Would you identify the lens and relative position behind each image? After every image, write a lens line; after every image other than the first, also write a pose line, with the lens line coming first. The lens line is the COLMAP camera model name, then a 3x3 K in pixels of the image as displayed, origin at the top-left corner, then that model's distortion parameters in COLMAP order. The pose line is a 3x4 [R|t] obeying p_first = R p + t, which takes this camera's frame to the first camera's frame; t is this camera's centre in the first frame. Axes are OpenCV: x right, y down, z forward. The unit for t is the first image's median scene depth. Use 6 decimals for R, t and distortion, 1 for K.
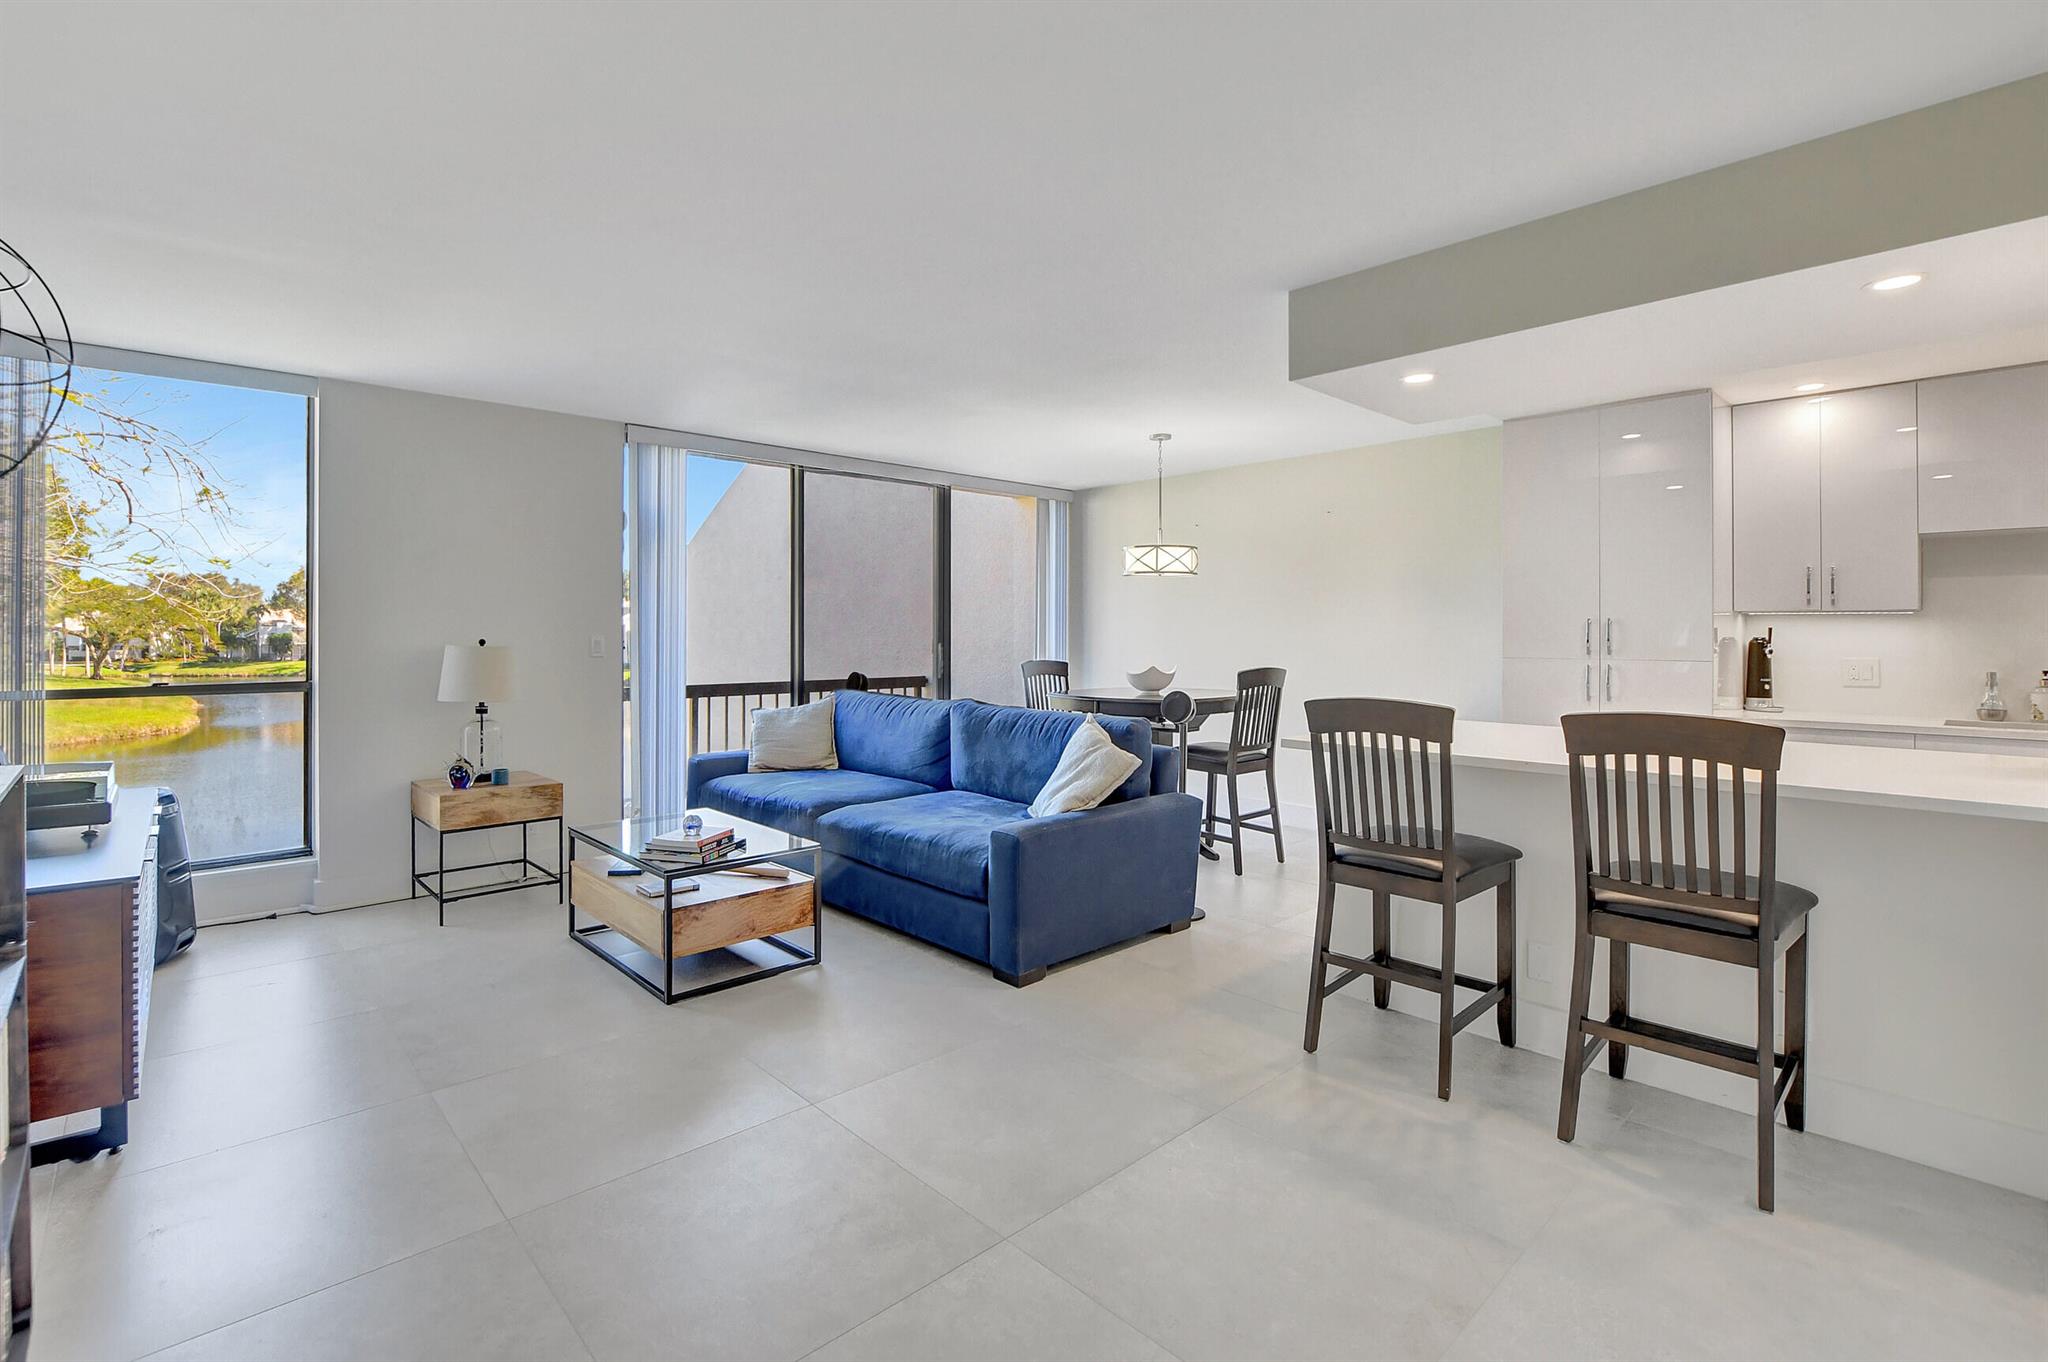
lens RADIAL K [[919.5, 0, 1011.1], [0, 919.5, 638.5], [0, 0, 1]] dist [-0.028118, -0.000045]
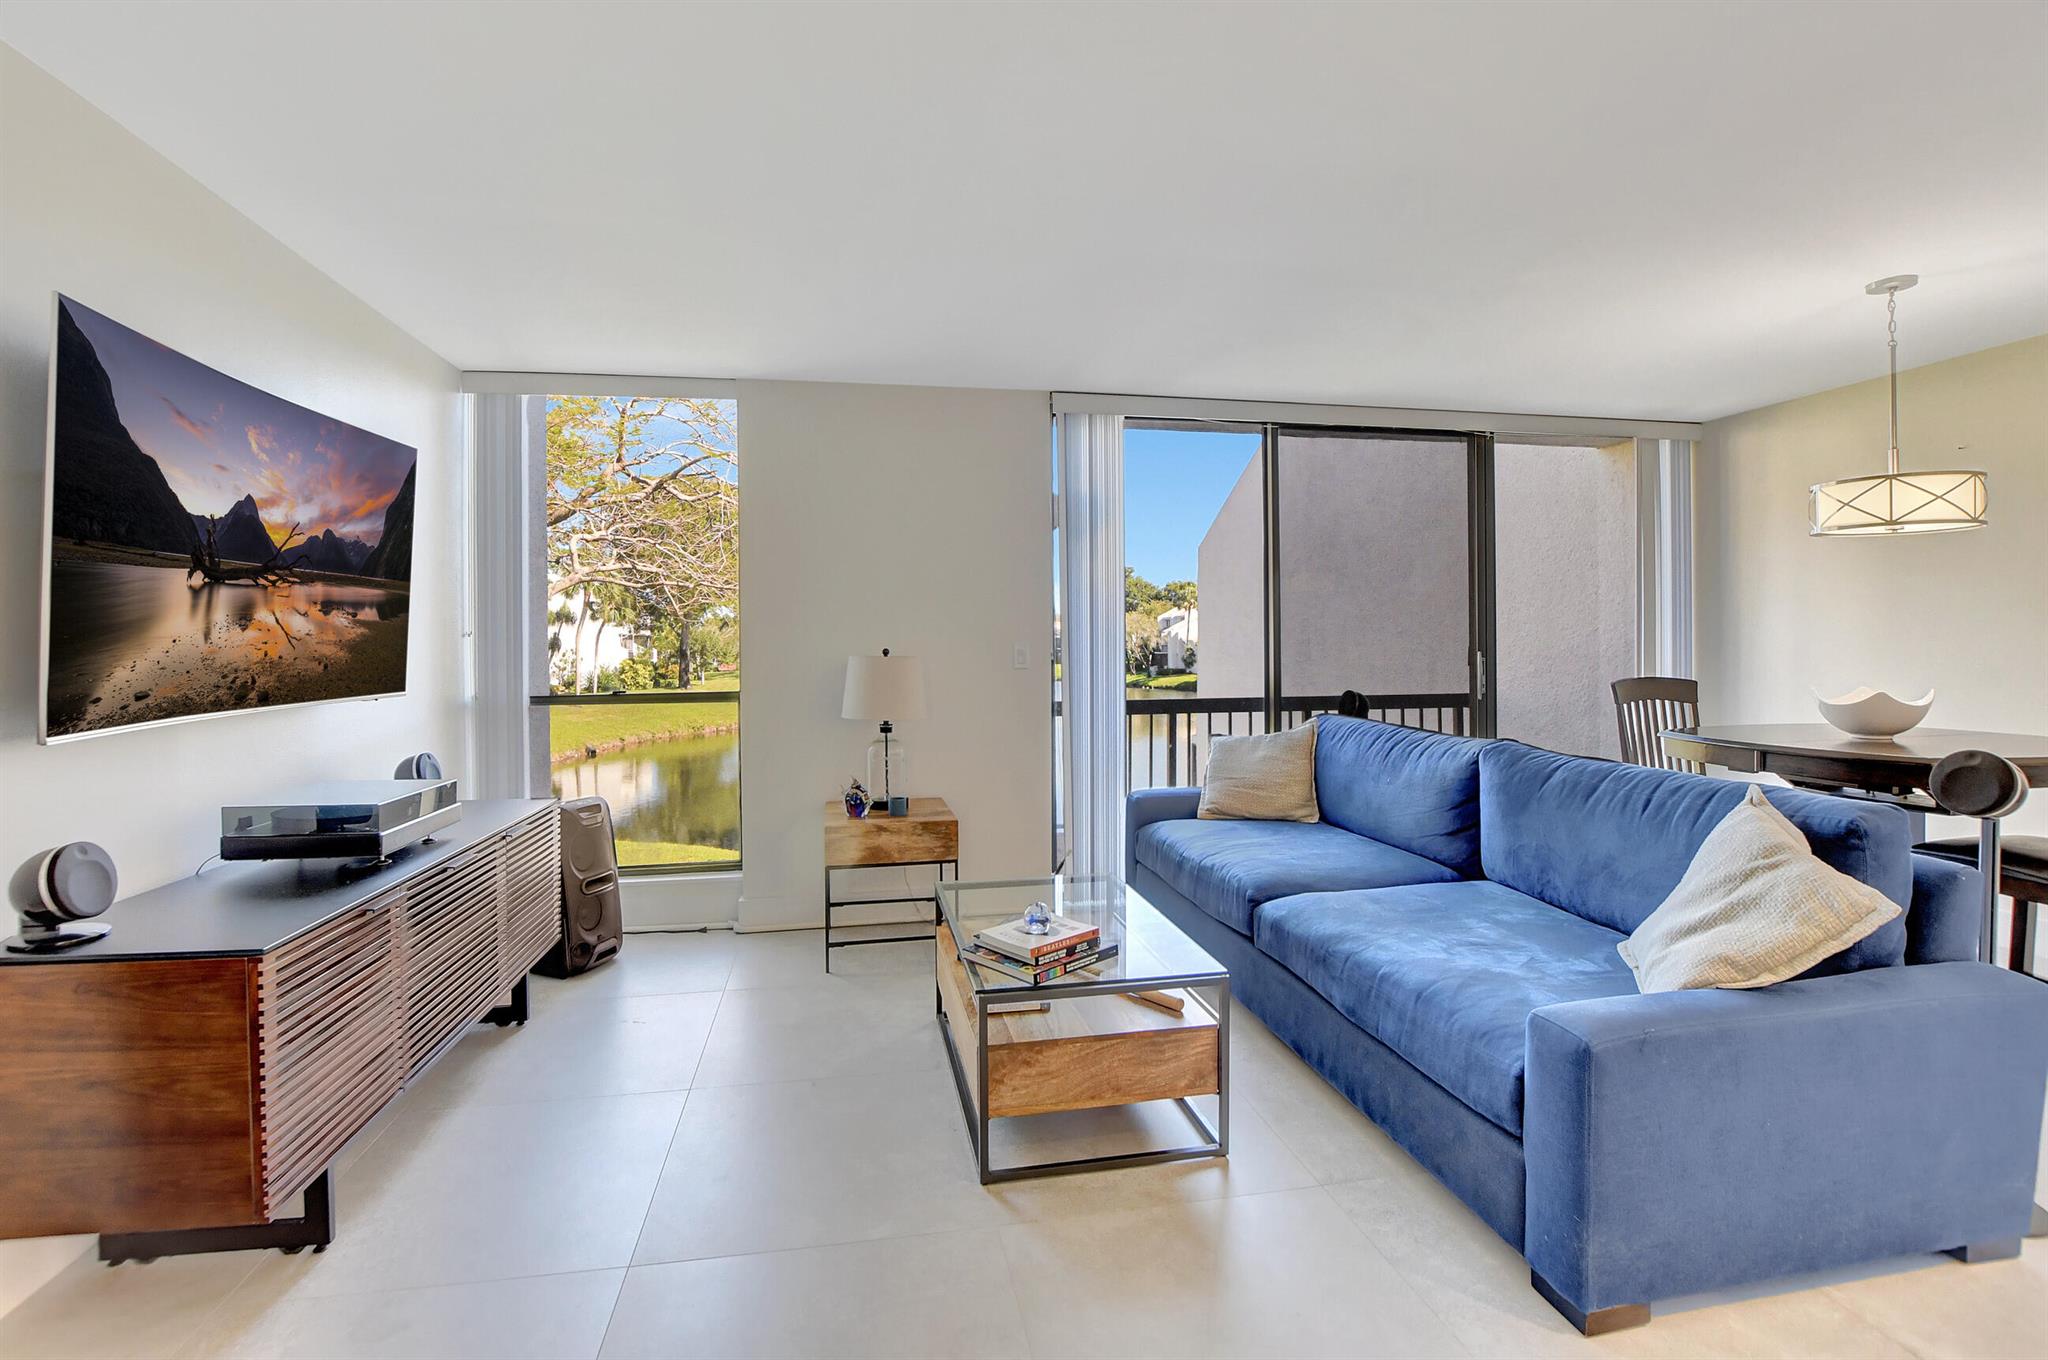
lens RADIAL K [[919.5, 0, 1011.1], [0, 919.5, 637.5], [0, 0, 1]] dist [-0.028118, -0.000045]
pose [[0.835462, -0.008696, -0.549480, 0.013101], [0.004603, 0.999950, -0.008827, -0.001362], [0.549529, 0.004845, 0.835460, 0.307656]]
